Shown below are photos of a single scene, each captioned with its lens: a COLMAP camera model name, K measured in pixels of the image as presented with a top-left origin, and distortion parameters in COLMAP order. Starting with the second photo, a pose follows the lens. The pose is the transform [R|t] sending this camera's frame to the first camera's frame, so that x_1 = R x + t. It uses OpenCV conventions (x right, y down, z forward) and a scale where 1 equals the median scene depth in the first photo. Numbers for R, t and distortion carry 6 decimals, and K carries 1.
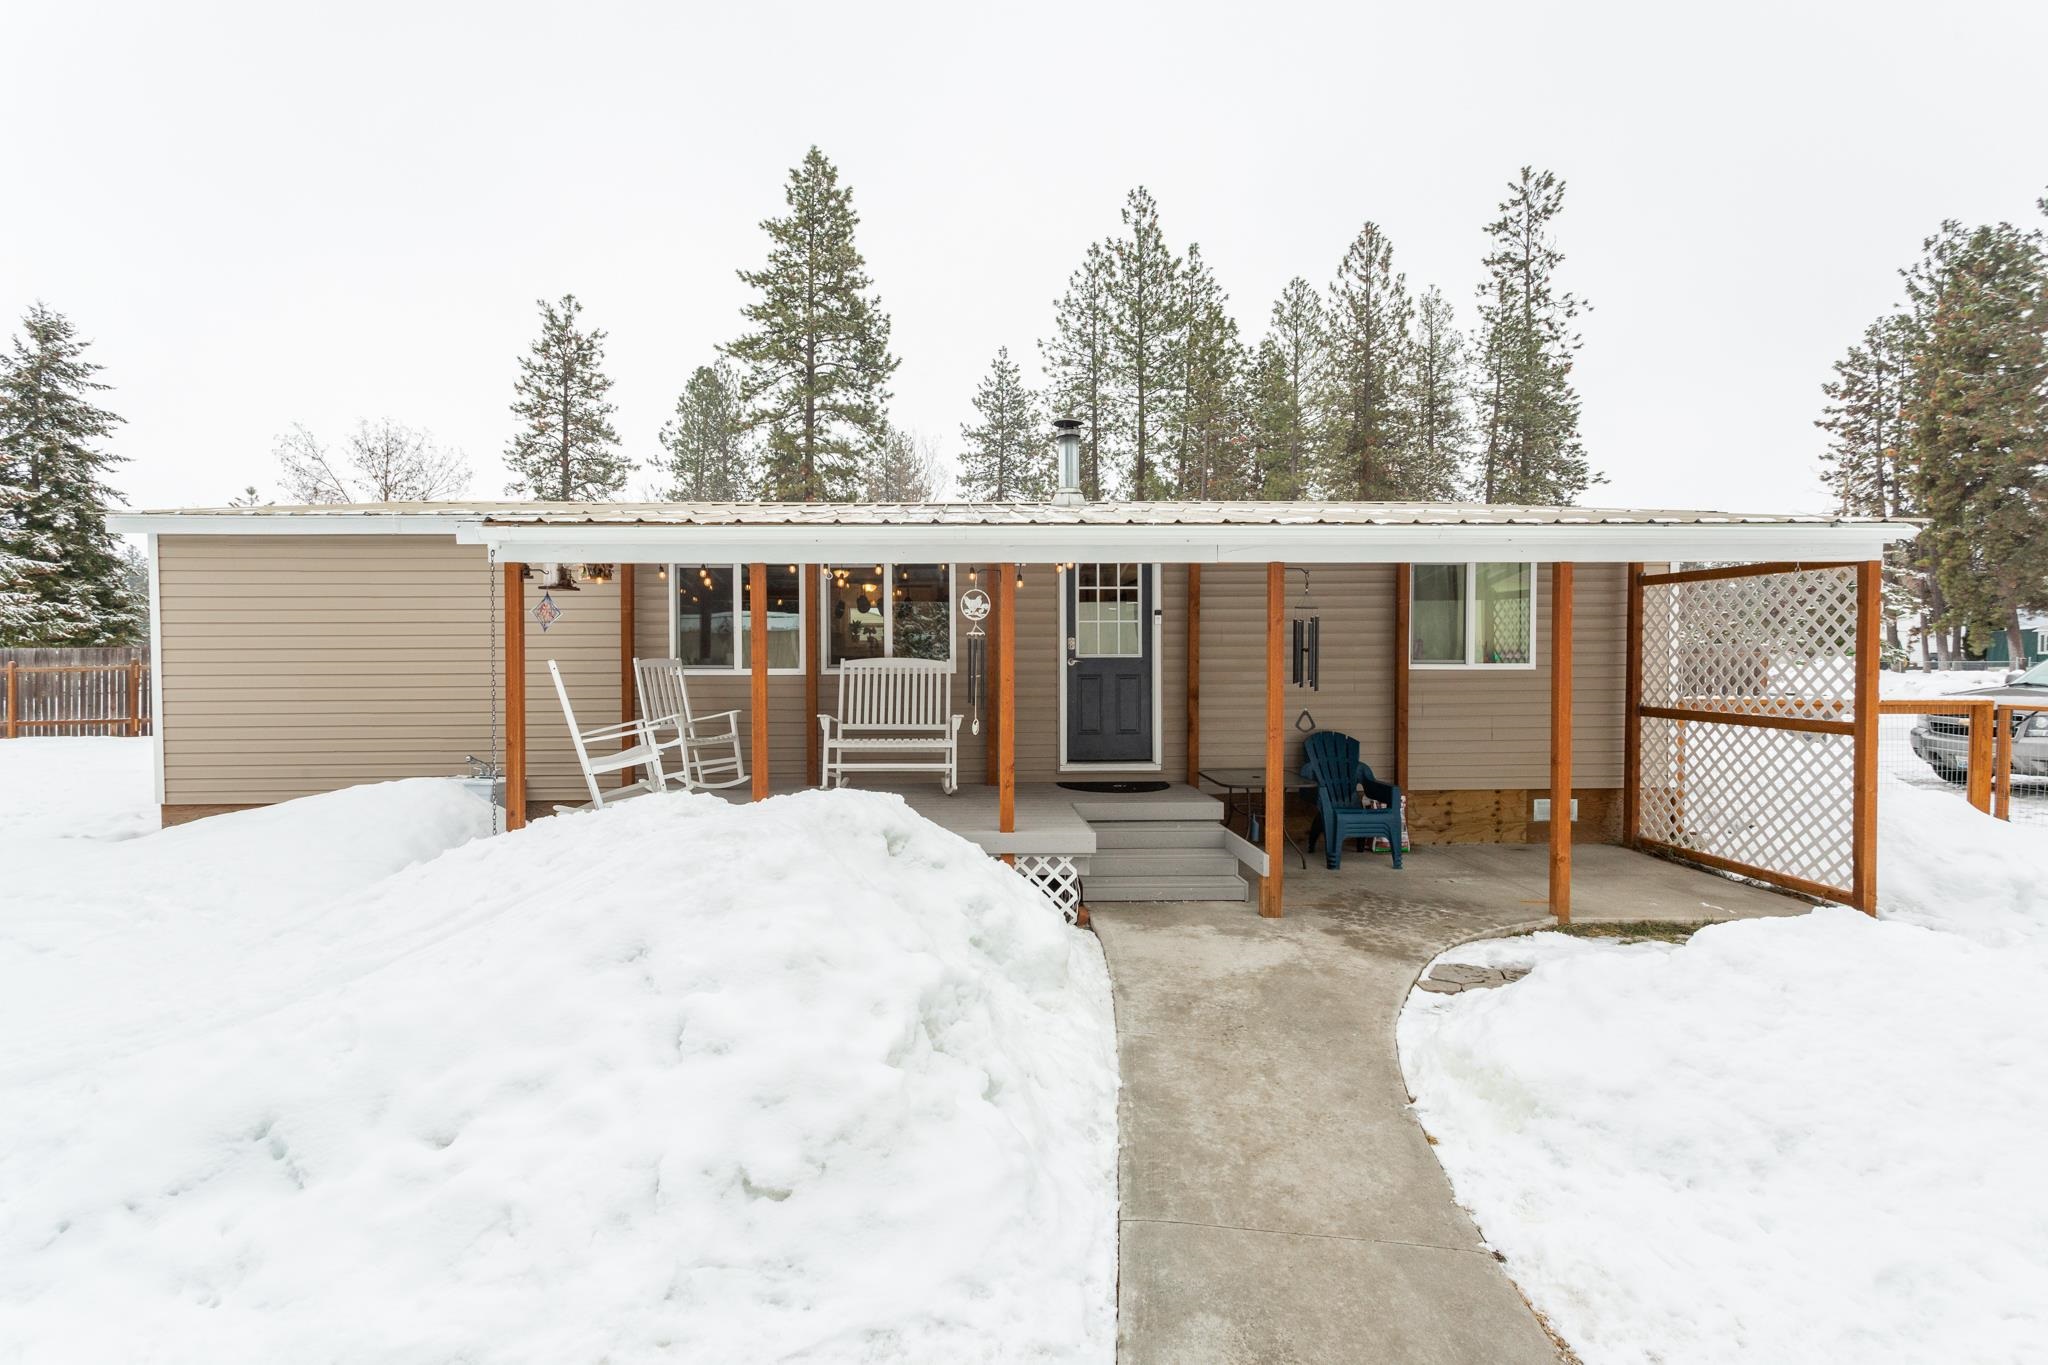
lens RADIAL K [[961.5, 0, 992.6], [0, 961.5, 680.2], [0, 0, 1]] dist [0.002029, -0.000009]
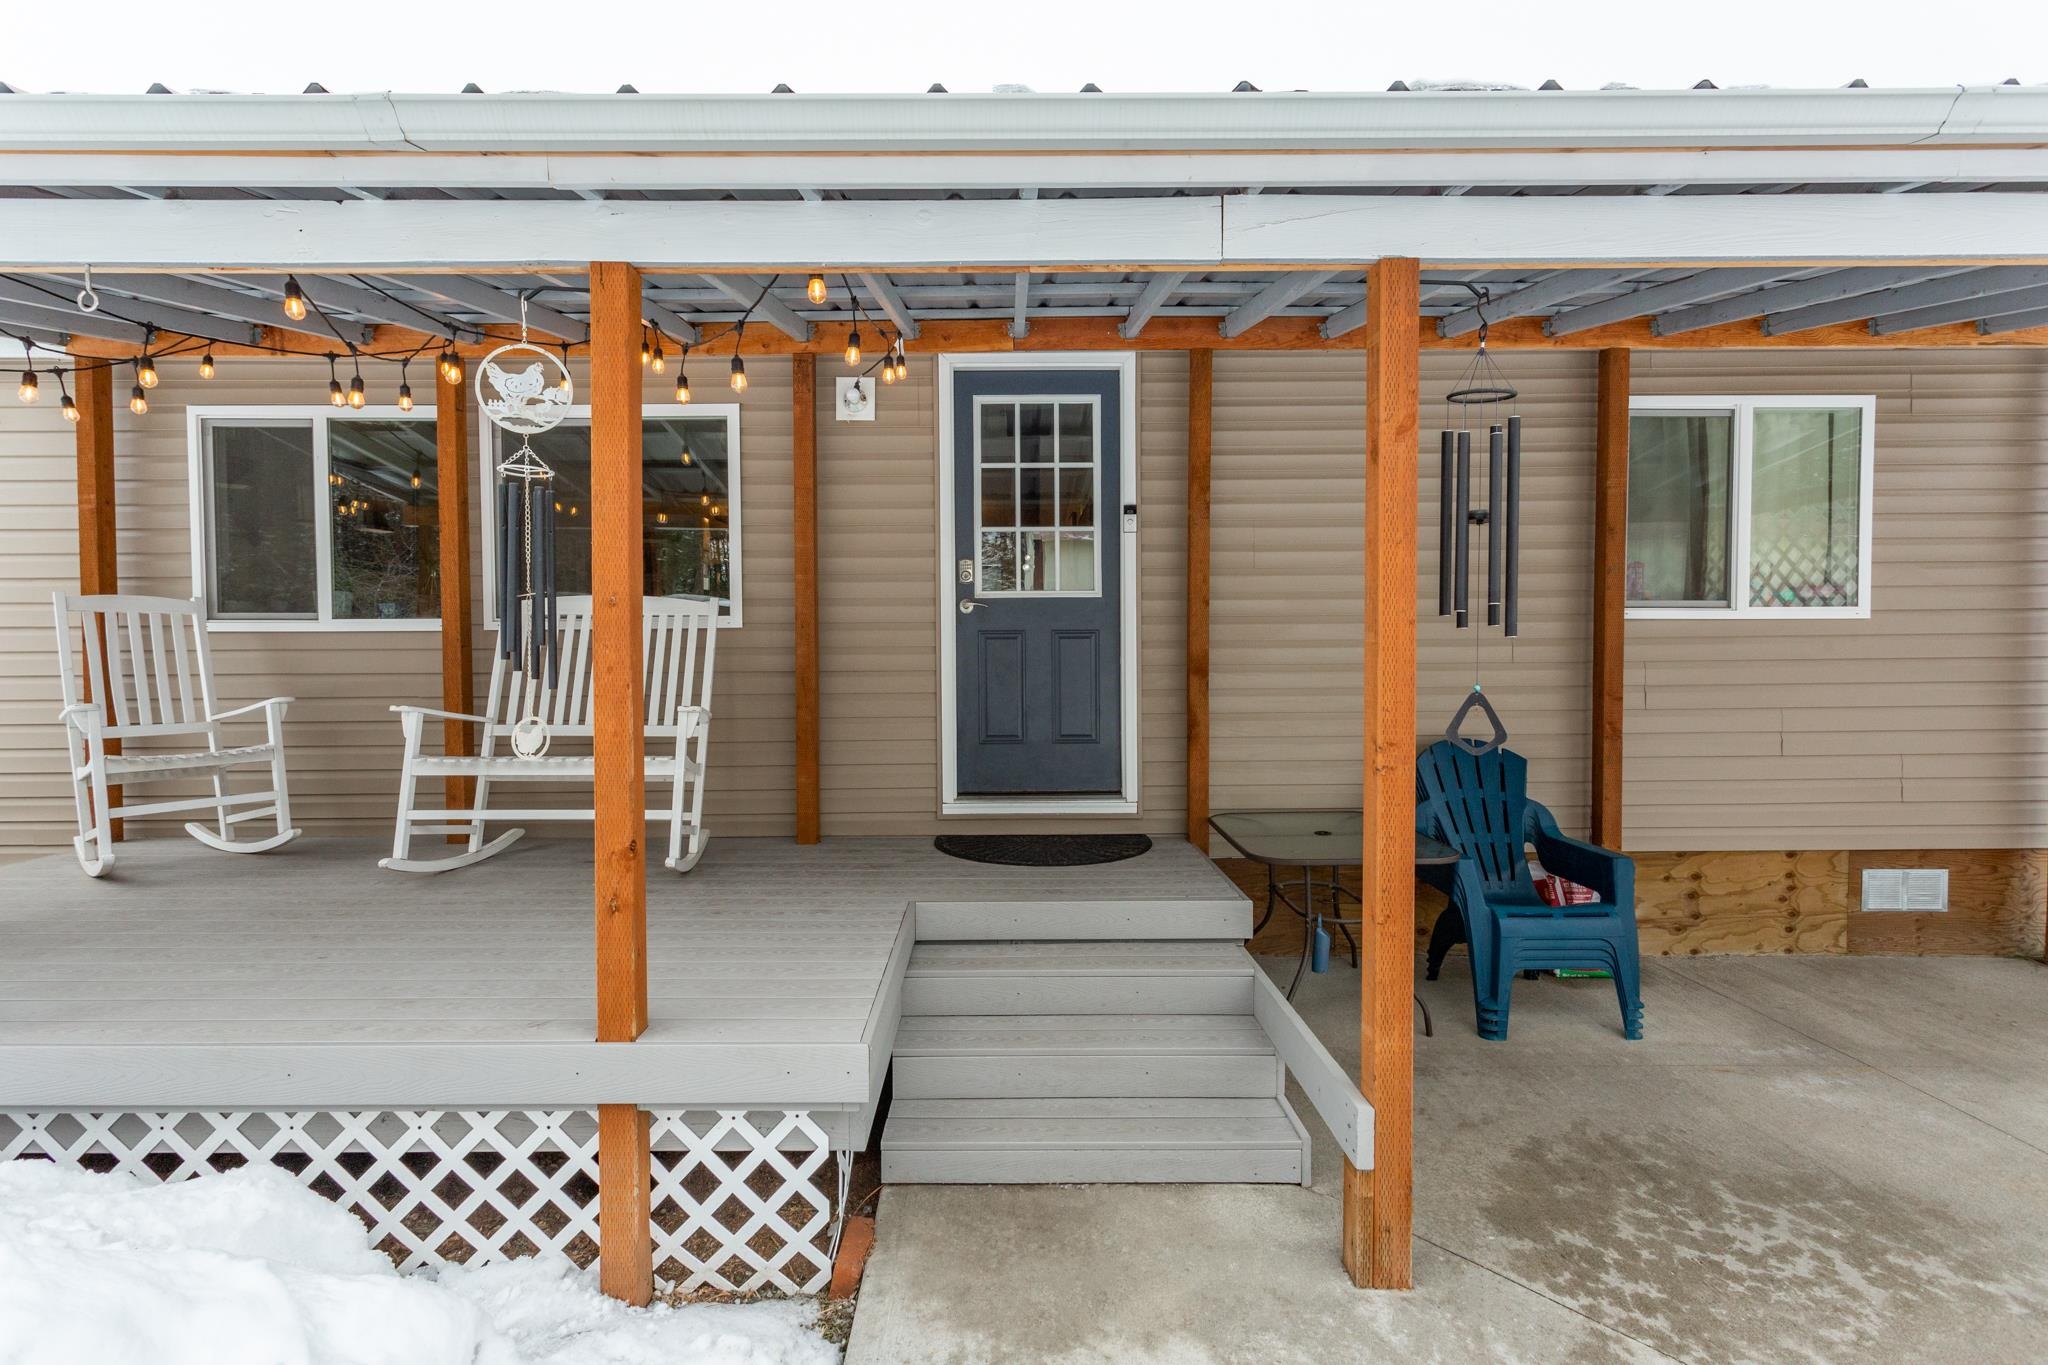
lens RADIAL K [[961.3, 0, 1015.1], [0, 961.3, 674.9], [0, 0, 1]] dist [0.002374, 0.000434]
pose [[0.999600, -0.001507, -0.028224, 0.124342], [0.001518, 0.999999, 0.000379, 0.018640], [0.028224, -0.000421, 0.999602, 0.479318]]
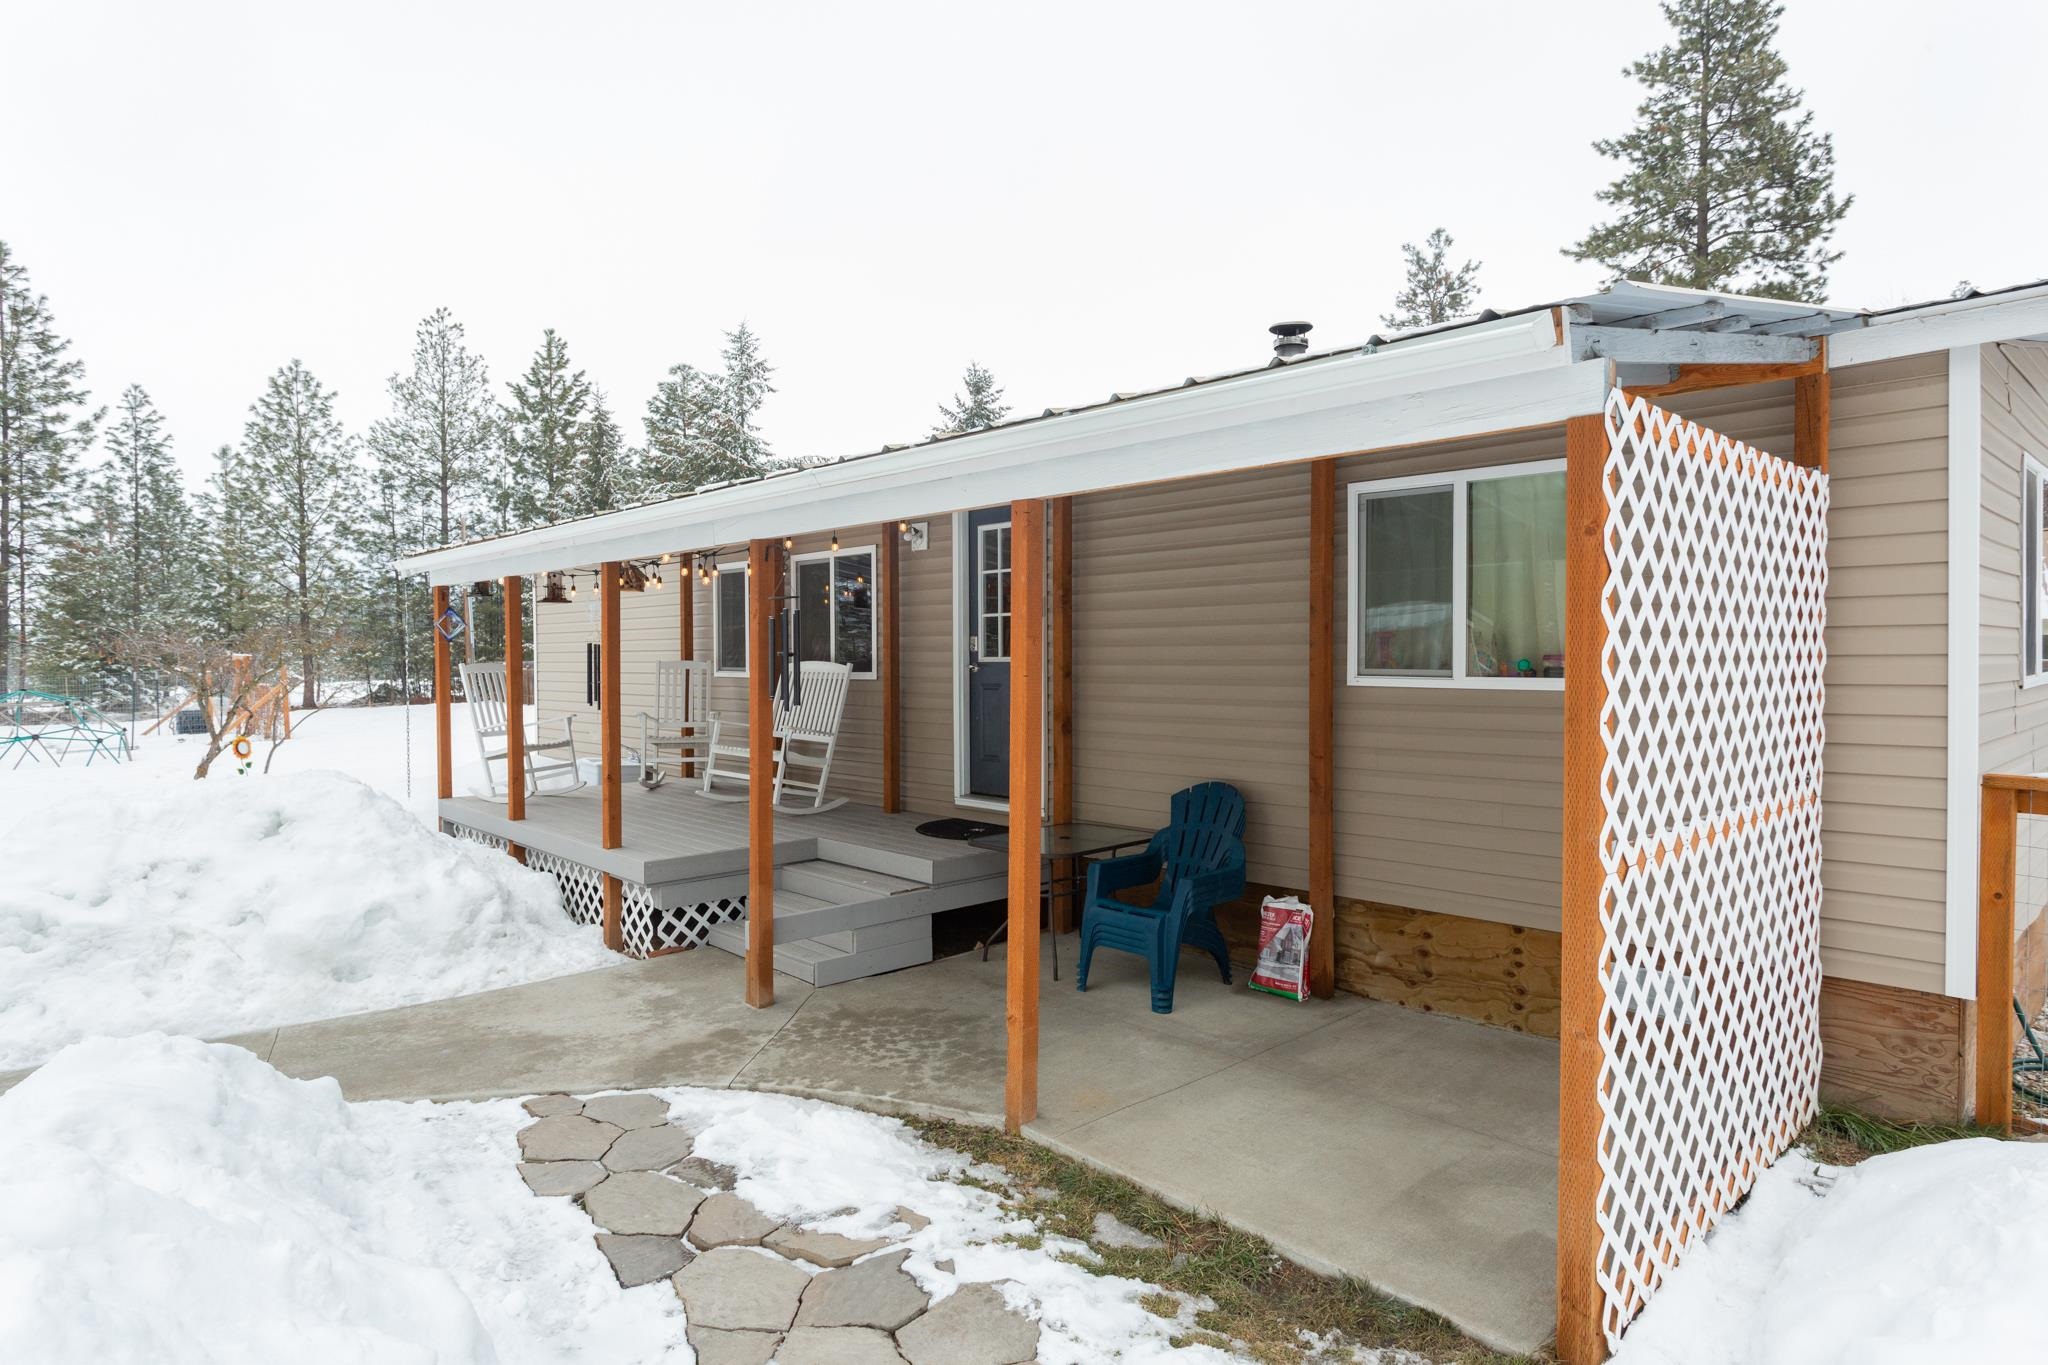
lens RADIAL K [[1165.6, 0, 1024.0], [0, 1165.6, 682.5], [0, 0, 1]] dist [-0.004766, 0.001068]
pose [[0.659831, 0.018541, -0.751185, 0.830564], [-0.018268, 0.999796, 0.008631, -0.015601], [0.751192, 0.008028, 0.660035, 0.405950]]
